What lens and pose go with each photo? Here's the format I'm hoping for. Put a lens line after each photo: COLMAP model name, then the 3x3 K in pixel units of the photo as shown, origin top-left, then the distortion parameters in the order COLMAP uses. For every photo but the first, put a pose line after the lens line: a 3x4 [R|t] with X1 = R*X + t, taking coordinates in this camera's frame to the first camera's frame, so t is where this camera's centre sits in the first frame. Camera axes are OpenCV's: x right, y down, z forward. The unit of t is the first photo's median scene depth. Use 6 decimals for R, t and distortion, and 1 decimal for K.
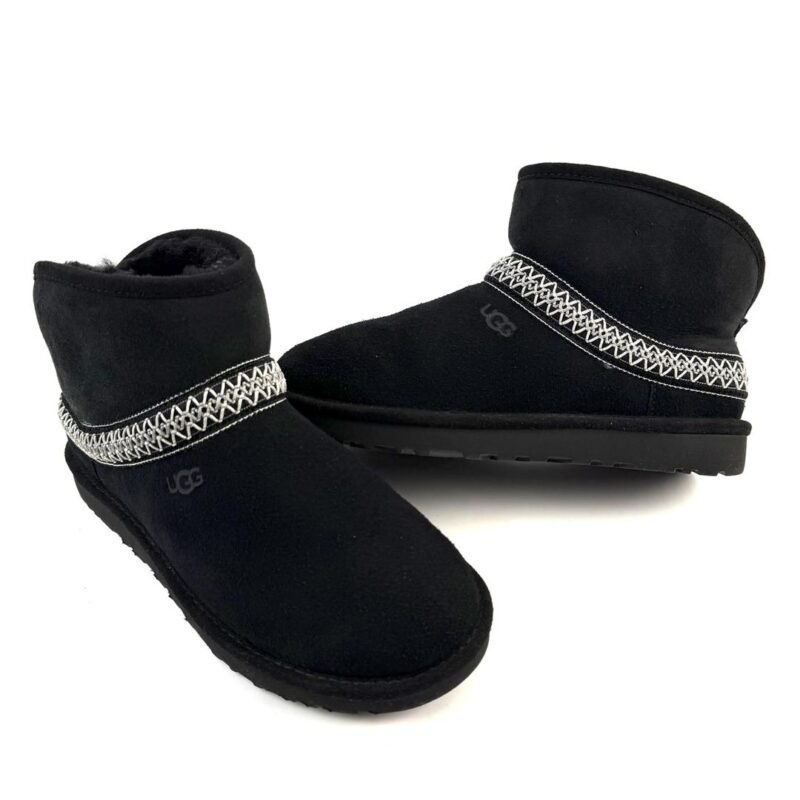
lens RADIAL K [[773.7, 0, 400.0], [0, 773.7, 400.0], [0, 0, 1]] dist [0.106145, -0.004932]
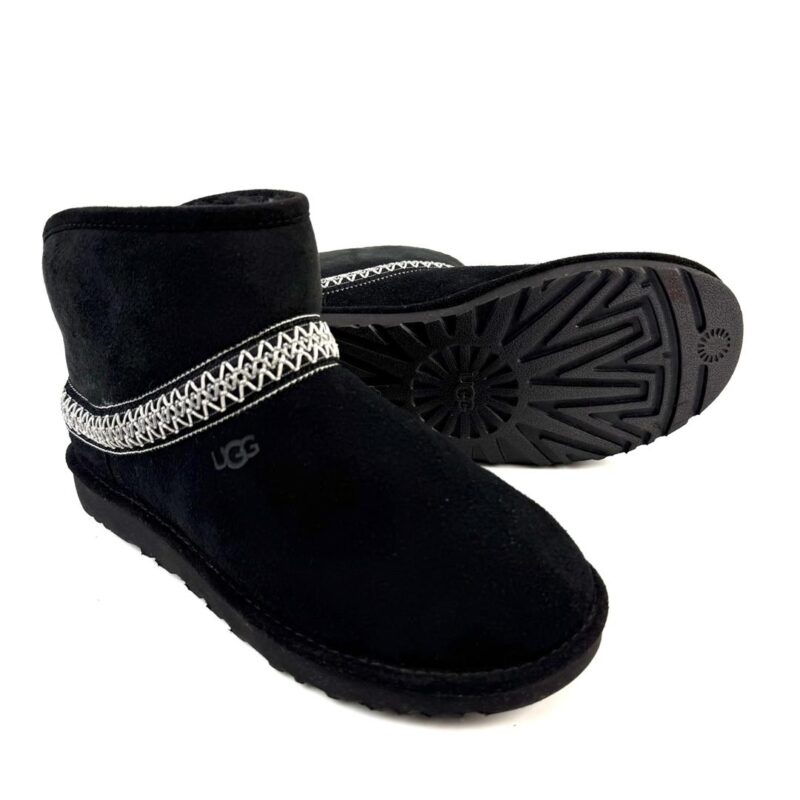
lens RADIAL K [[773.7, 0, 400.0], [0, 773.7, 400.0], [0, 0, 1]] dist [0.106145, -0.004932]
pose [[0.995432, -0.037597, 0.087753, -0.172755], [0.048118, 0.991481, -0.121039, 0.160111], [-0.082455, 0.124709, 0.988761, 0.145456]]
